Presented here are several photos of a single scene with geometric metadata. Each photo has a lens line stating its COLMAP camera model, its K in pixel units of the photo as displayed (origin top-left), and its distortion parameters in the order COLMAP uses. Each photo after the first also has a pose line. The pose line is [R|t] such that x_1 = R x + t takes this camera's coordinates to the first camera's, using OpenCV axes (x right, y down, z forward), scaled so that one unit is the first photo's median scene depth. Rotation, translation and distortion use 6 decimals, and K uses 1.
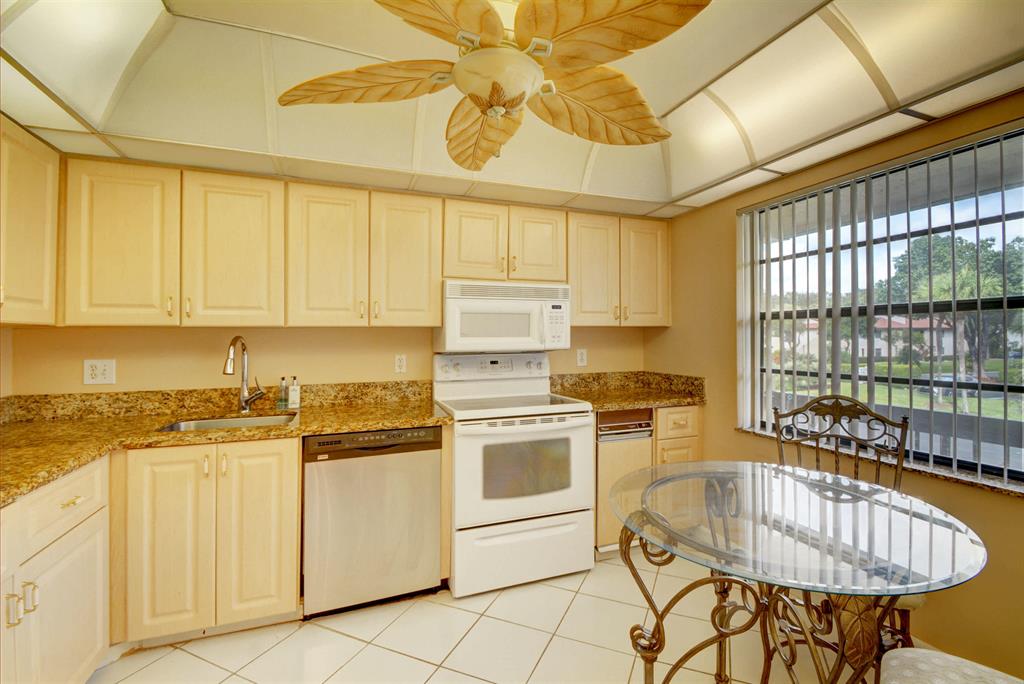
lens RADIAL K [[448.7, 0, 510.5], [0, 448.7, 335.2], [0, 0, 1]] dist [-0.000329, -0.000151]
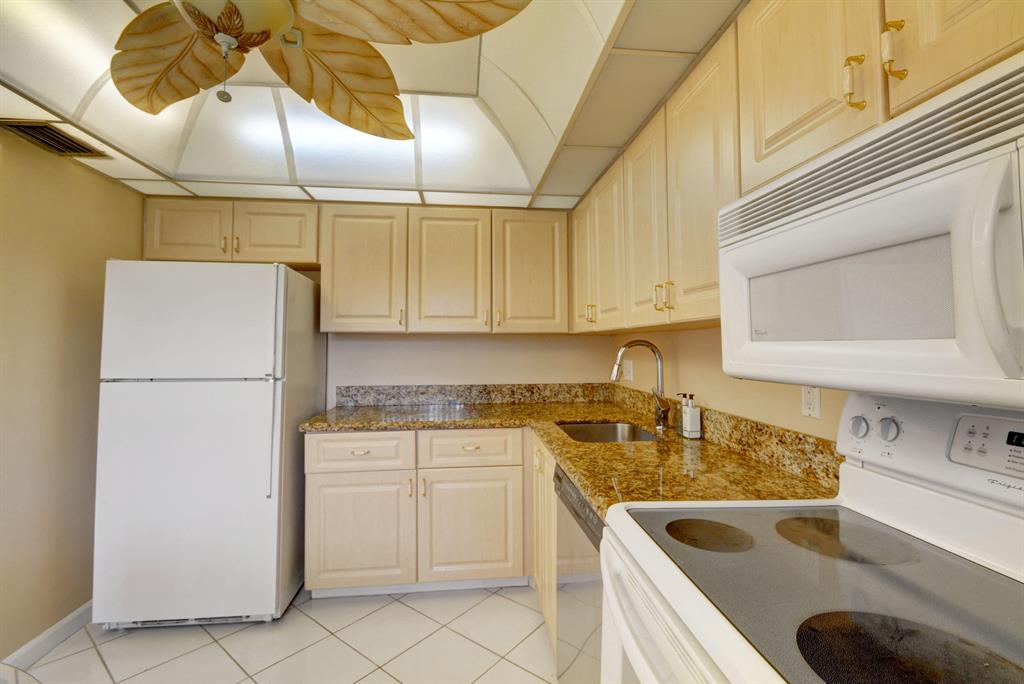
lens RADIAL K [[448.7, 0, 510.5], [0, 448.7, 335.2], [0, 0, 1]] dist [-0.000329, -0.000151]
pose [[-0.253370, -0.013945, -0.967269, 0.289050], [0.004642, 0.999867, -0.015631, 0.004174], [0.967358, -0.008450, -0.253272, 0.835357]]
